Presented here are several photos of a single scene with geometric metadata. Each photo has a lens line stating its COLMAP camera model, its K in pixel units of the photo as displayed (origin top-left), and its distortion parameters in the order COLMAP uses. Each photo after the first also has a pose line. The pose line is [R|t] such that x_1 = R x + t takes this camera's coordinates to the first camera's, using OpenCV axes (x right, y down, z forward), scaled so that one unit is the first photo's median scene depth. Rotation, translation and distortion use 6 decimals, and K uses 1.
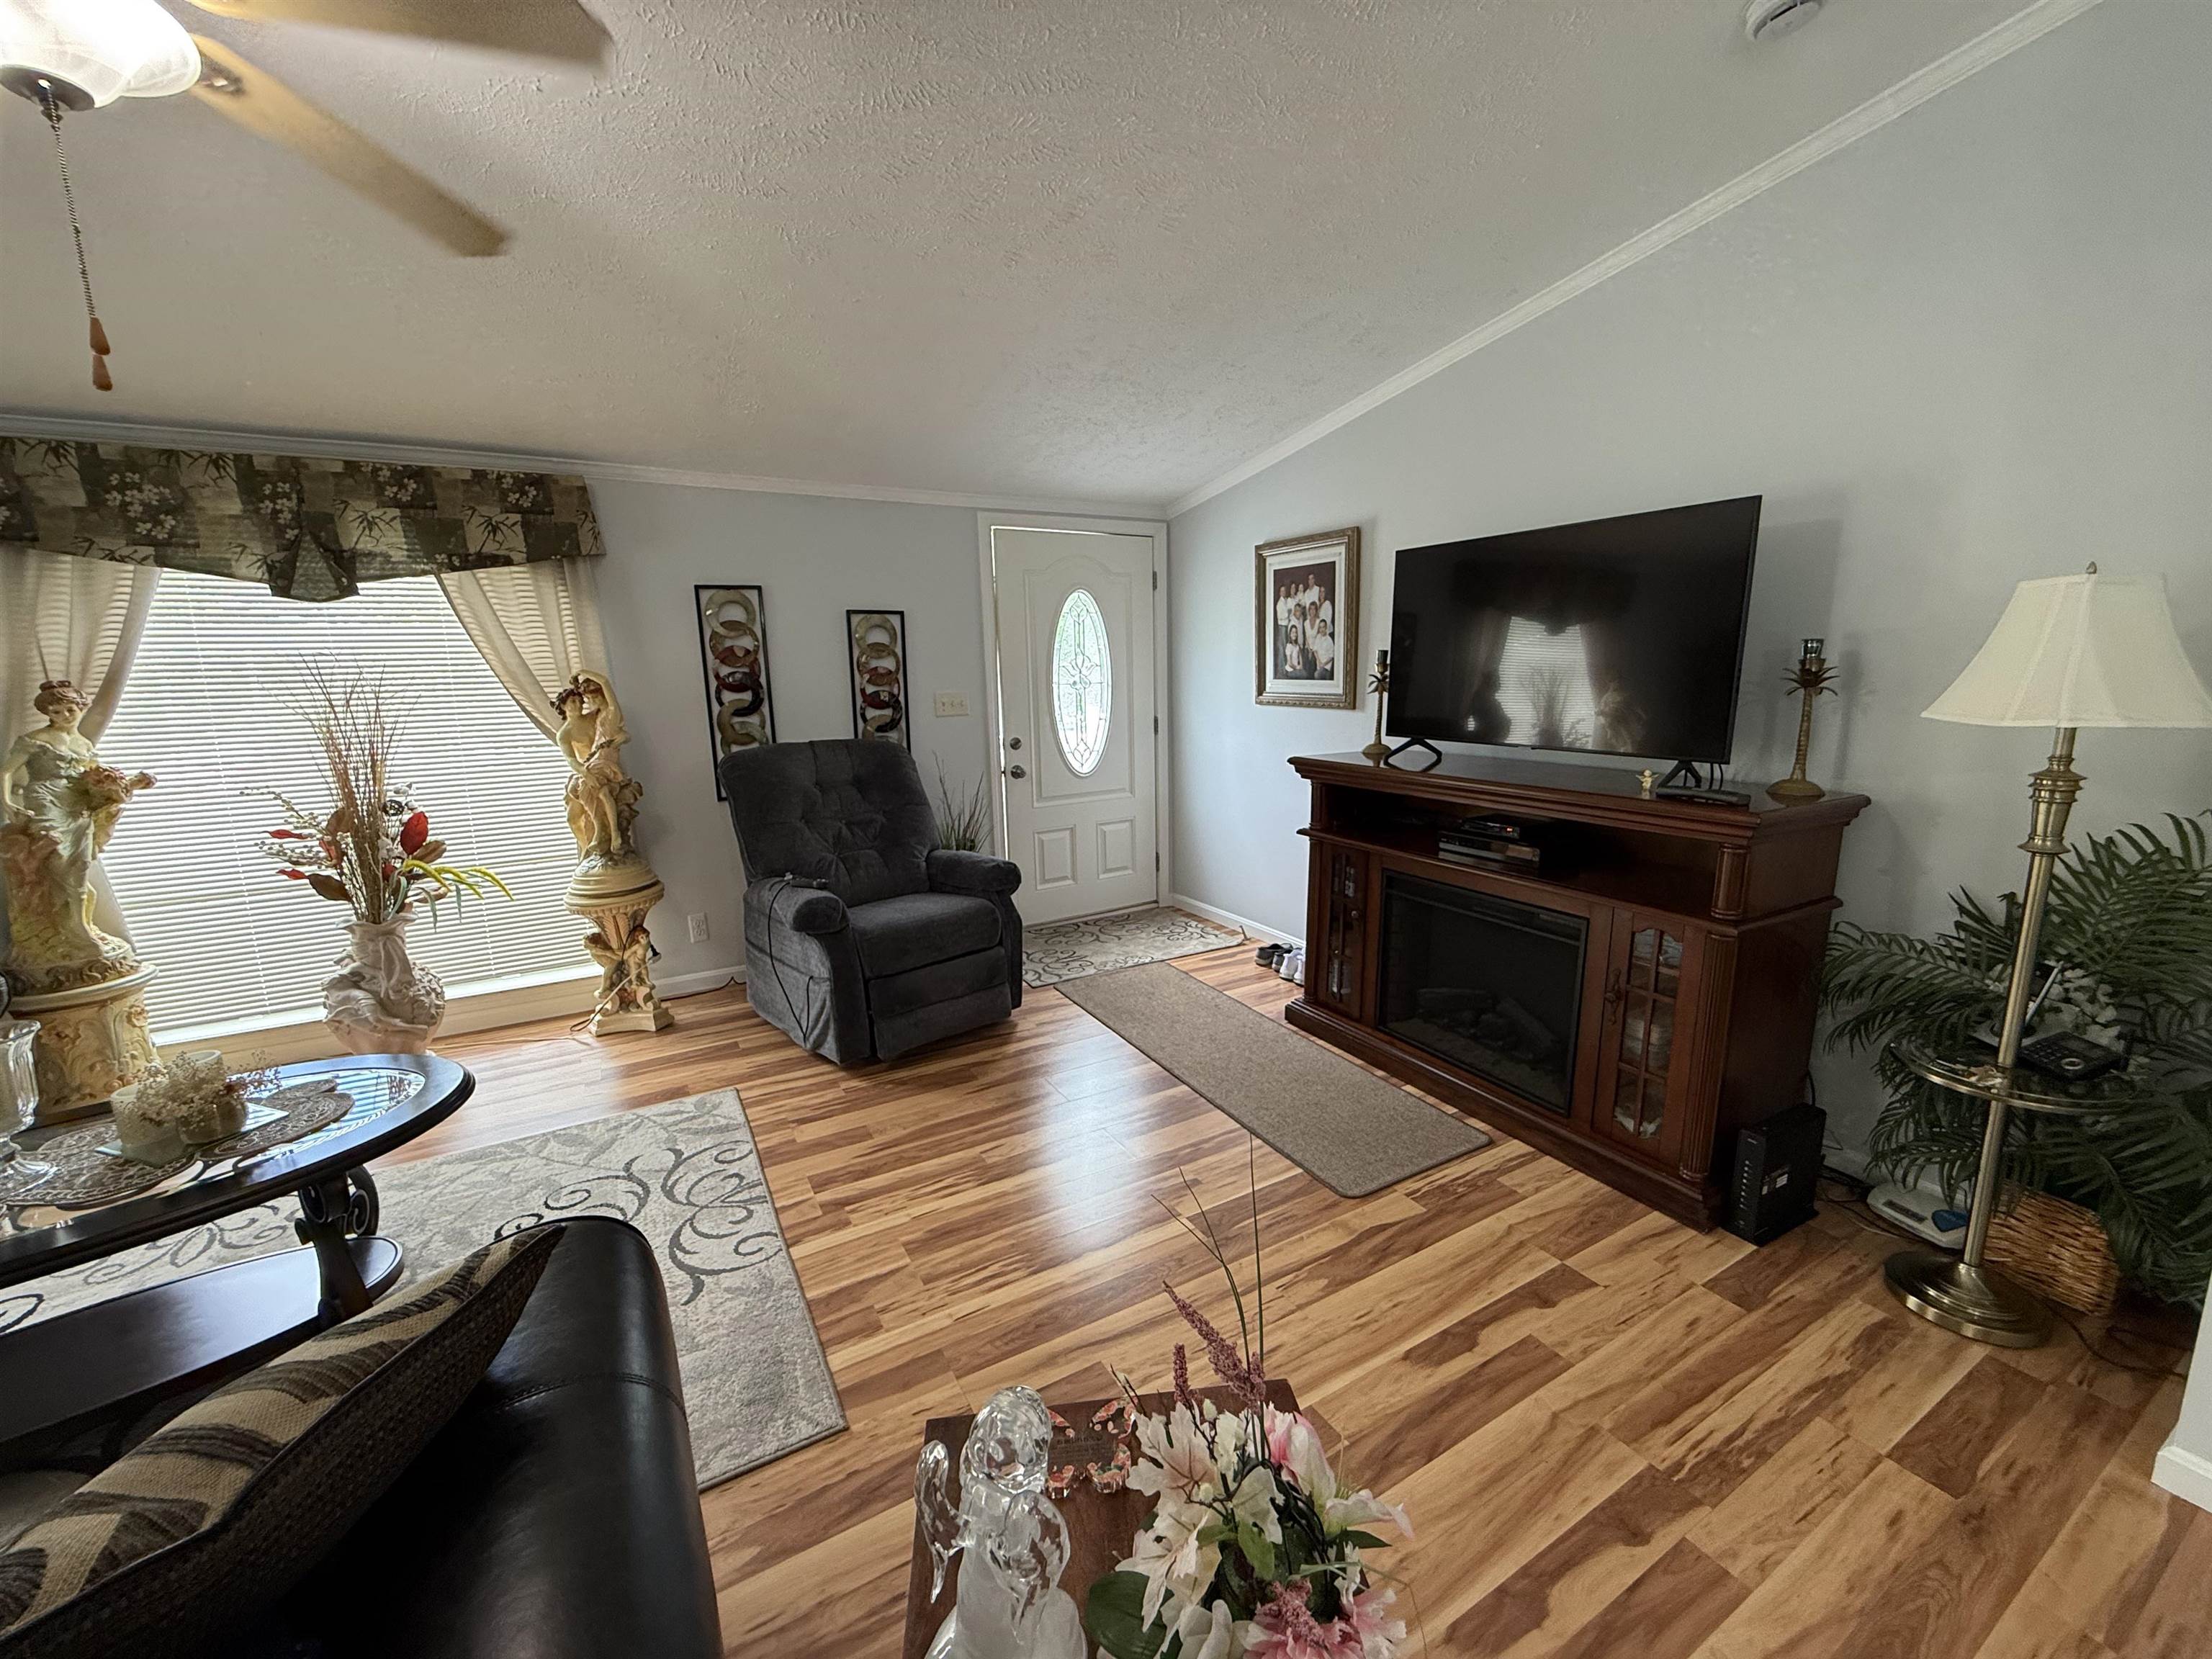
lens RADIAL K [[881.1, 0, 1099.7], [0, 881.1, 823.2], [0, 0, 1]] dist [0.002391, -0.000479]
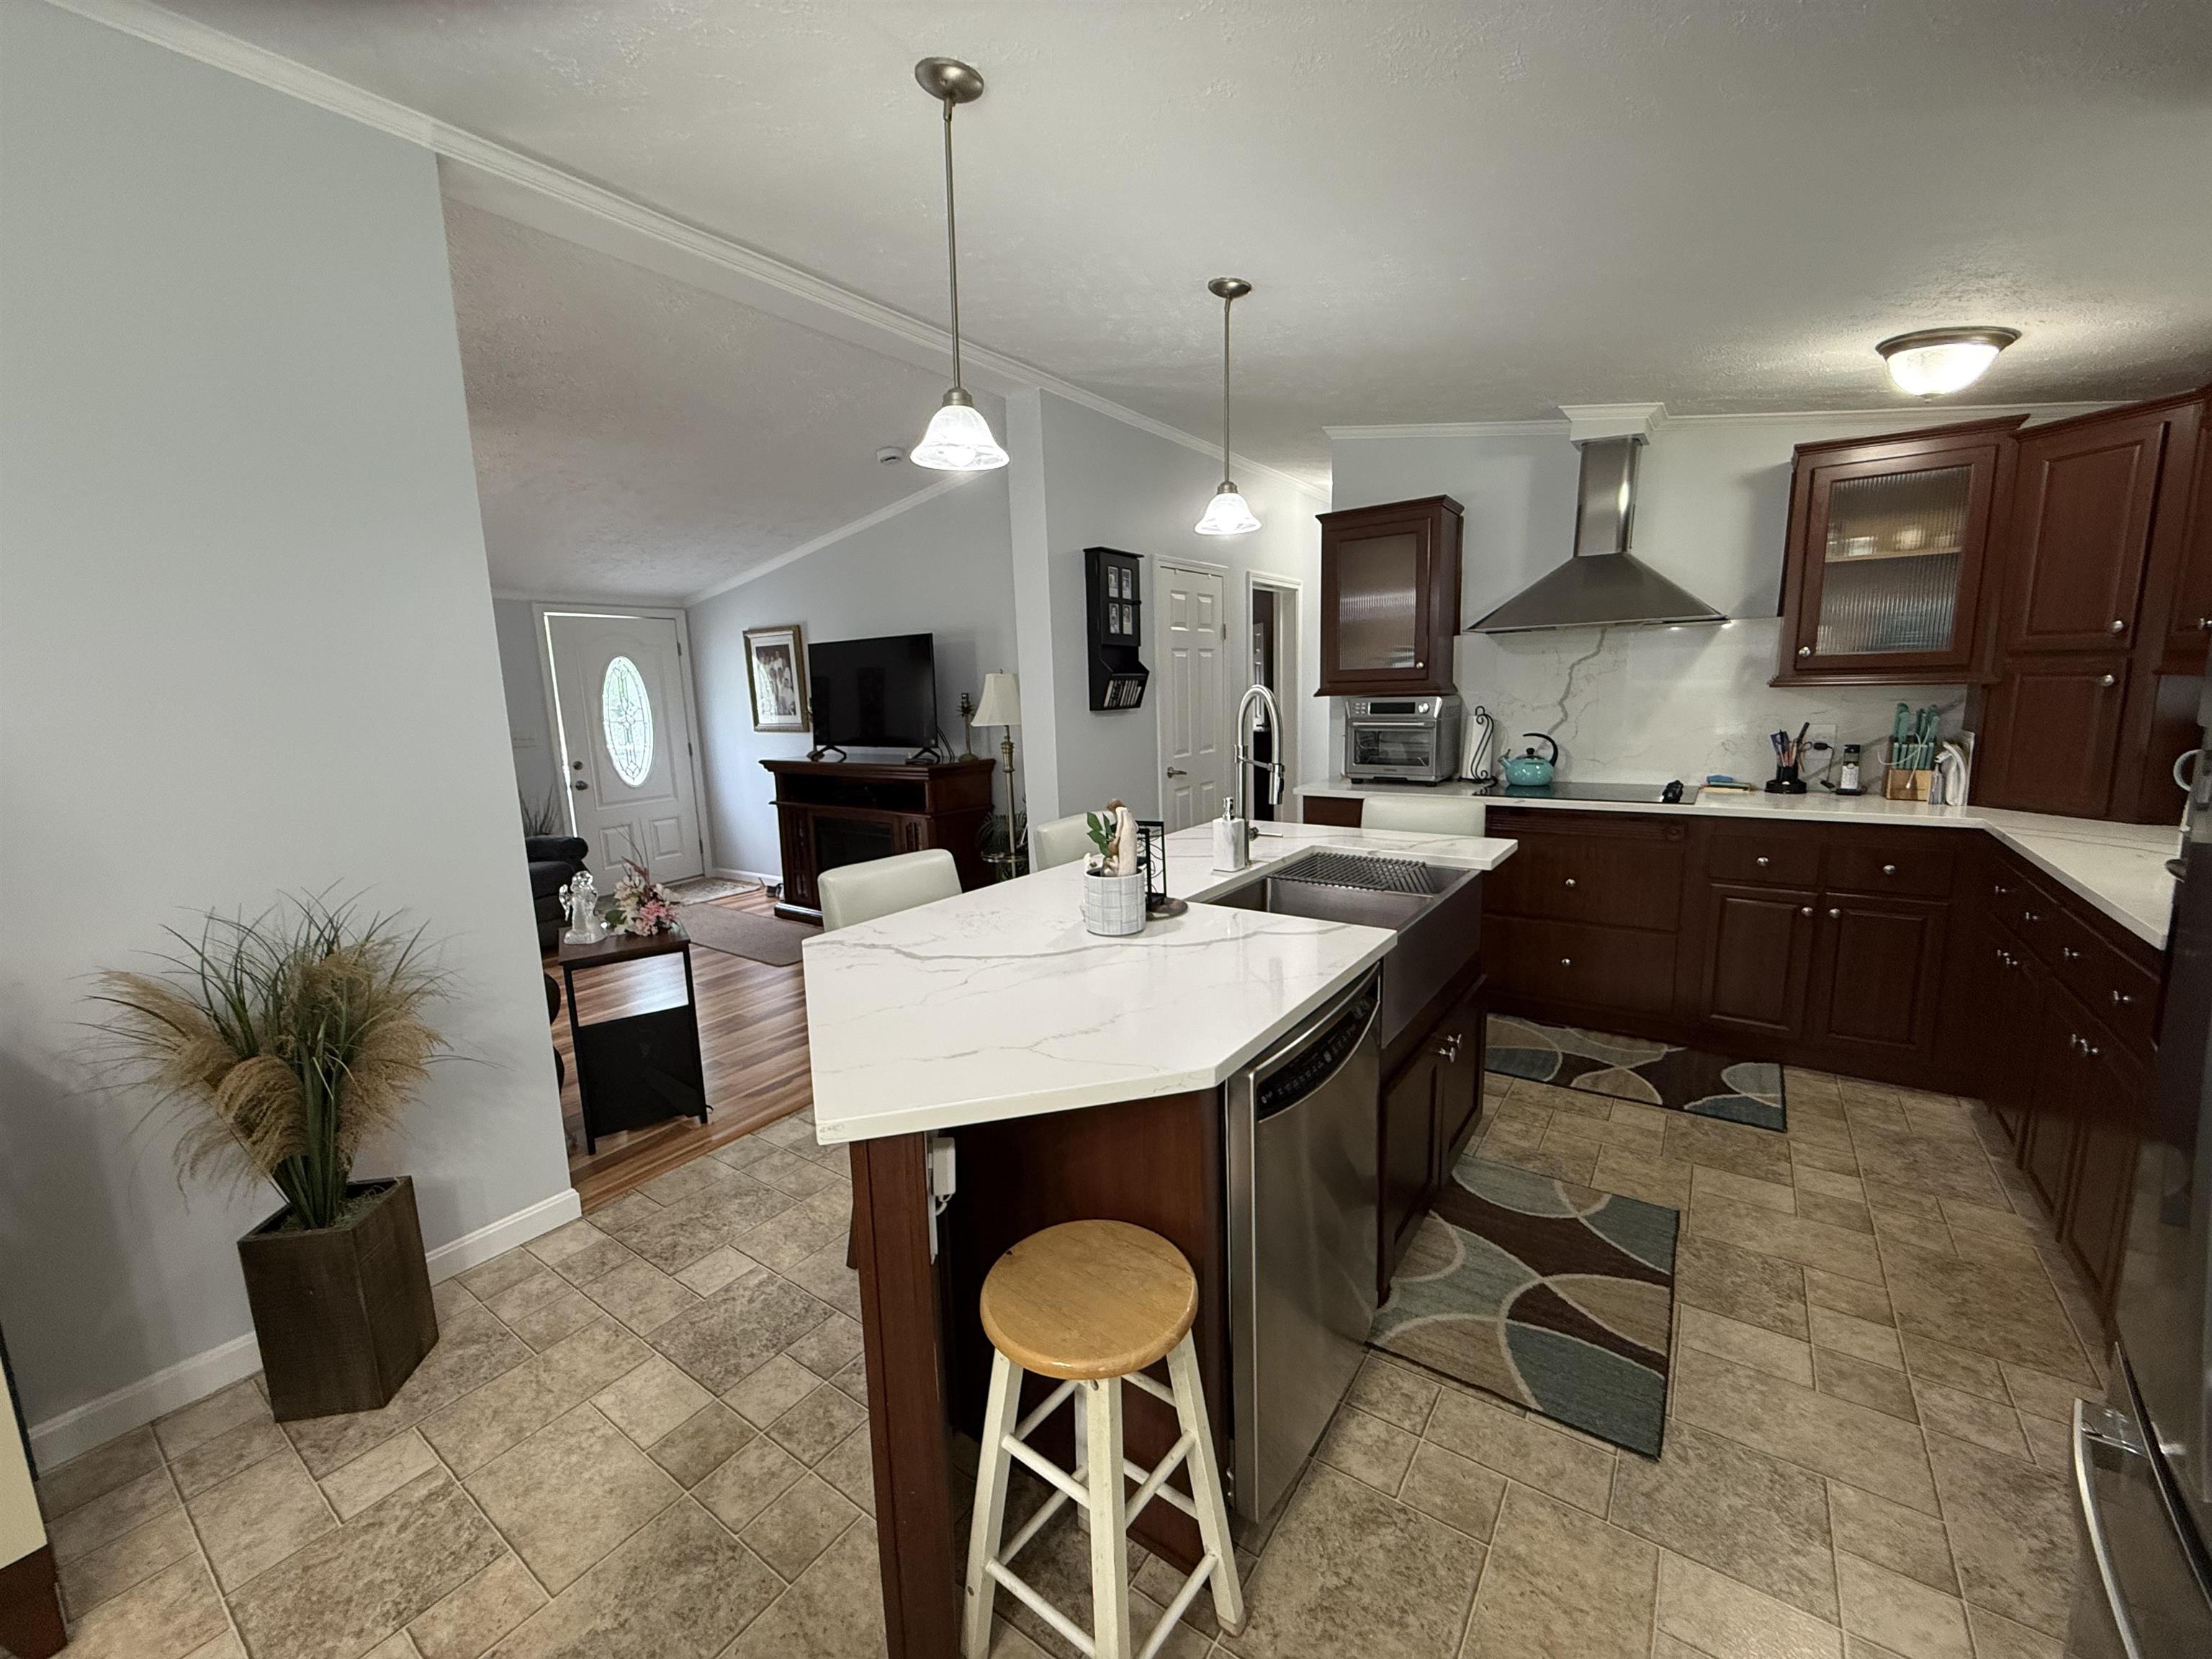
lens RADIAL K [[881.1, 0, 1097.4], [0, 881.1, 828.4], [0, 0, 1]] dist [0.002391, -0.000479]
pose [[0.906104, -0.075799, 0.416208, 0.127052], [0.089571, 0.995887, -0.013632, 0.211787], [-0.413463, 0.049632, 0.909167, -1.250537]]
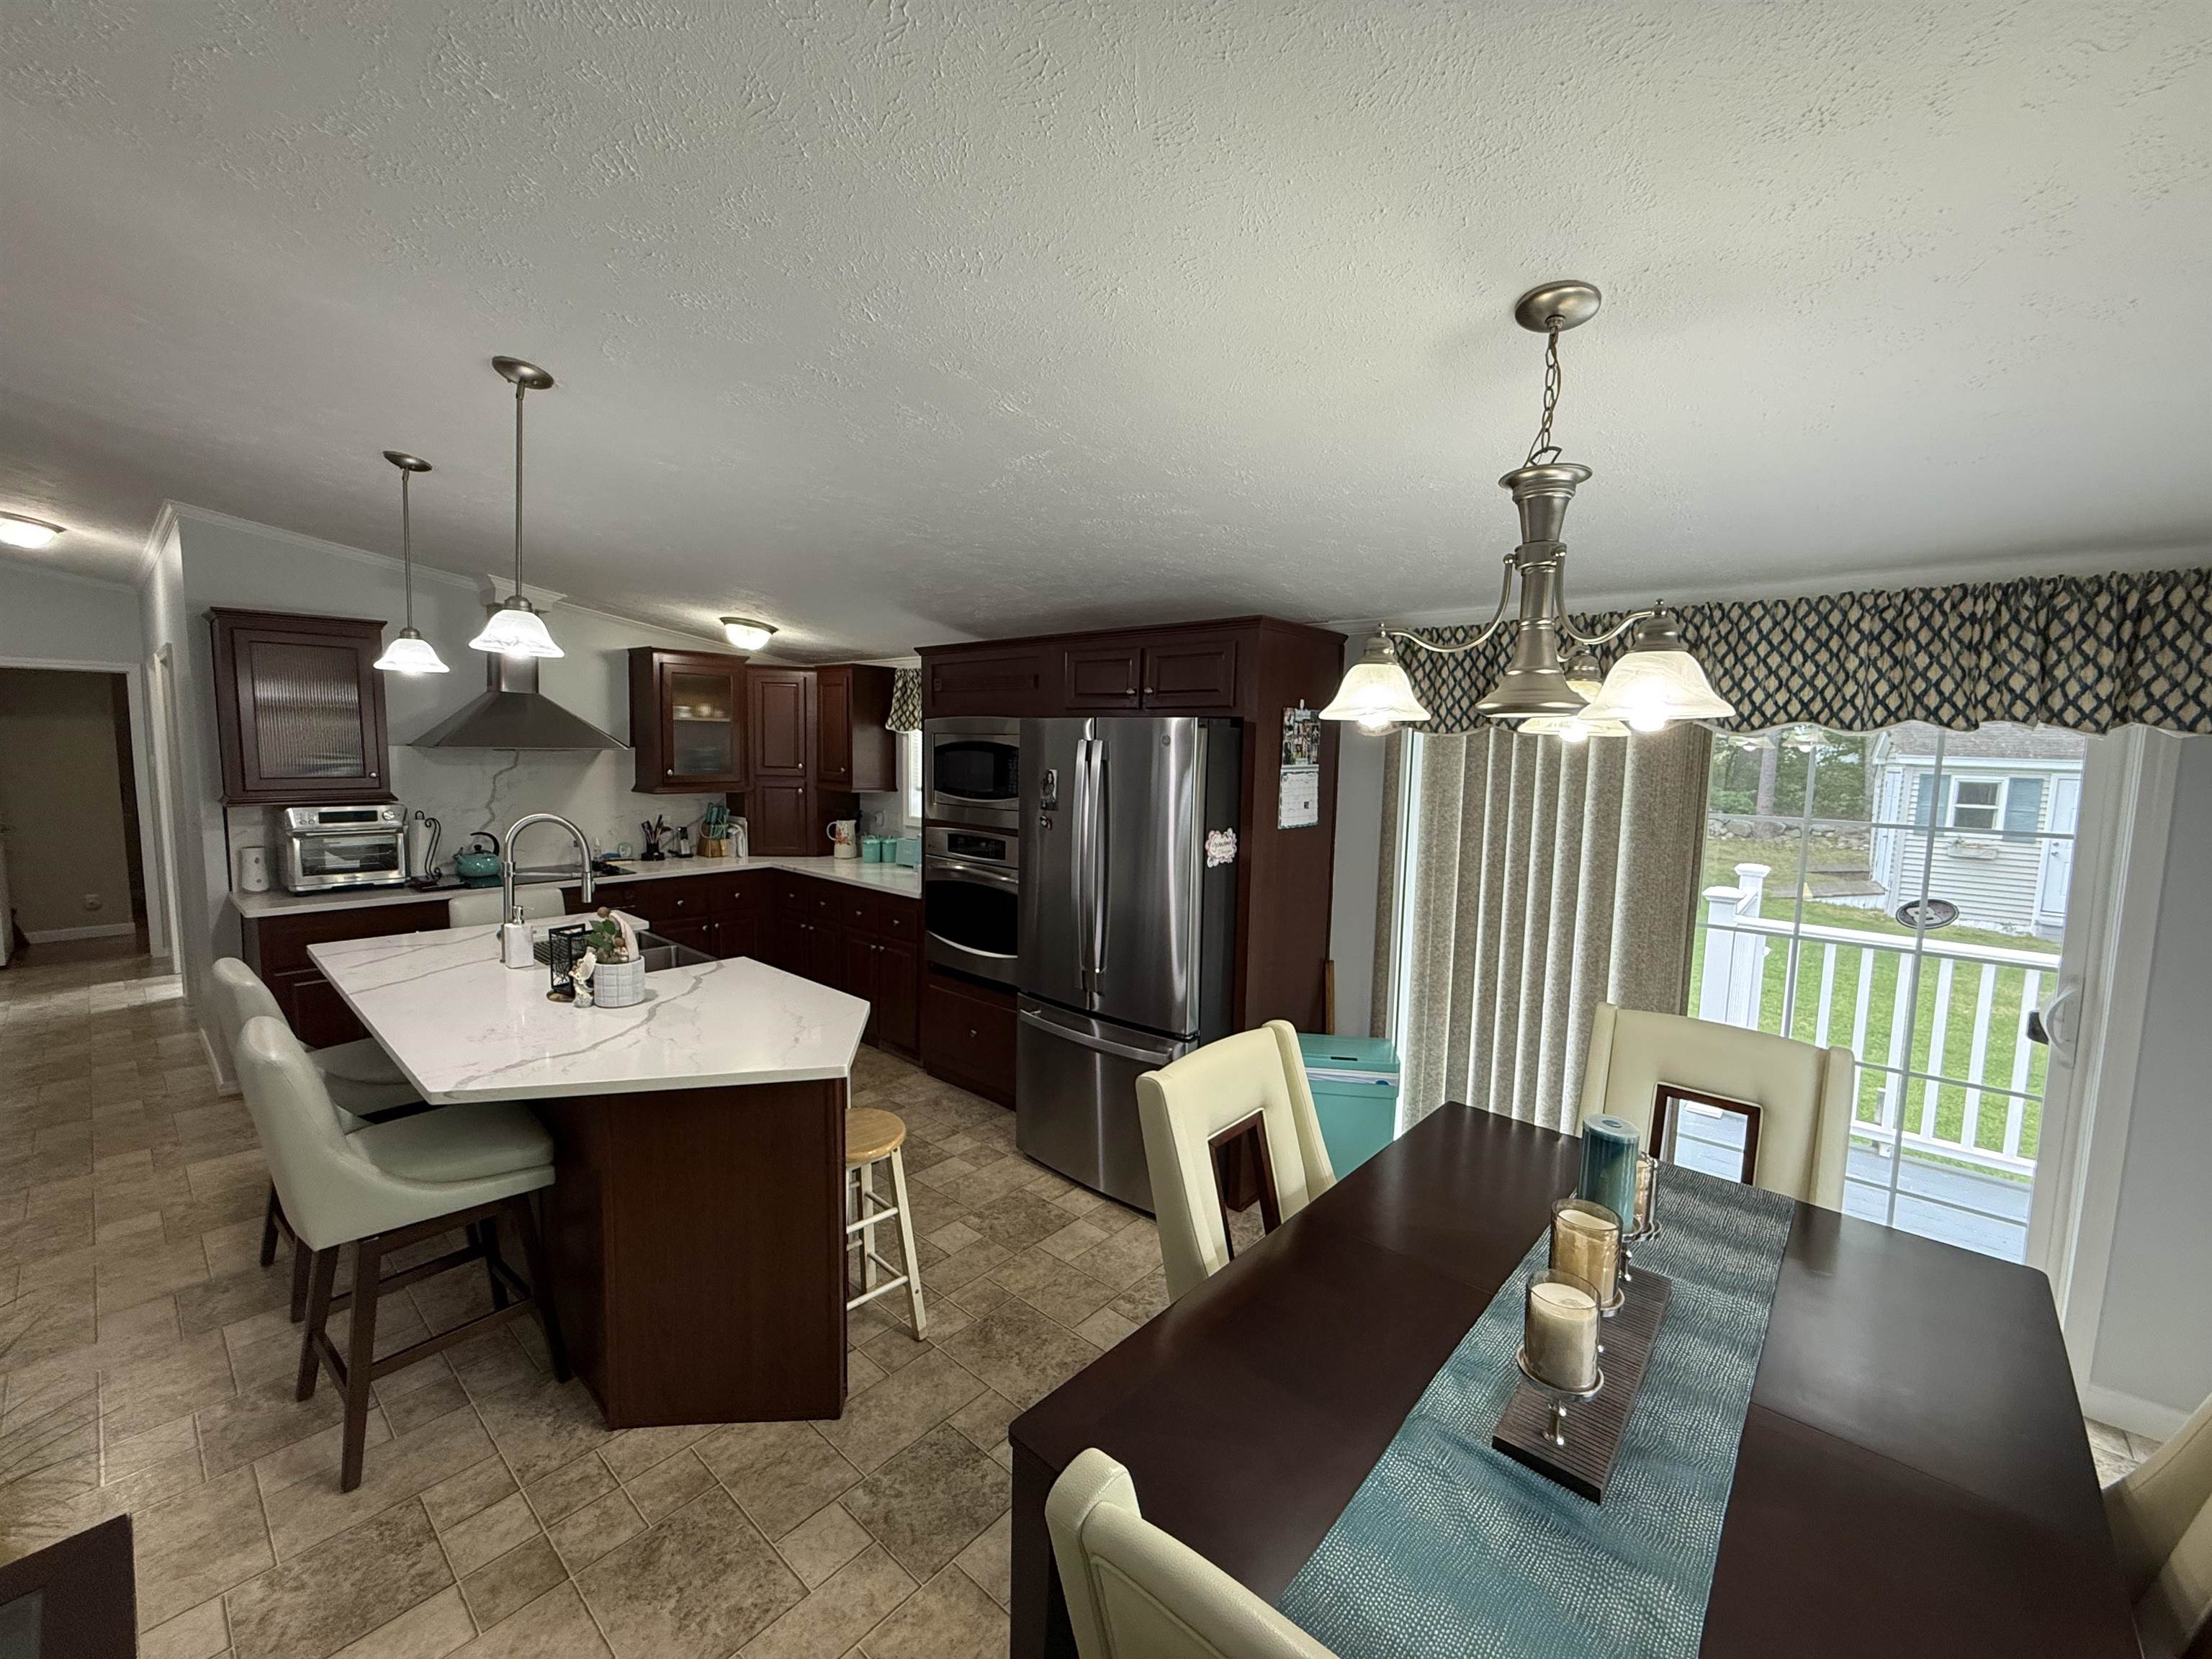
lens RADIAL K [[881.1, 0, 1099.0], [0, 881.1, 831.2], [0, 0, 1]] dist [0.002391, -0.000479]
pose [[-0.330559, -0.079221, 0.940455, -0.796490], [0.159086, 0.977535, 0.138261, 0.017178], [-0.930281, 0.195316, -0.310530, -0.736635]]
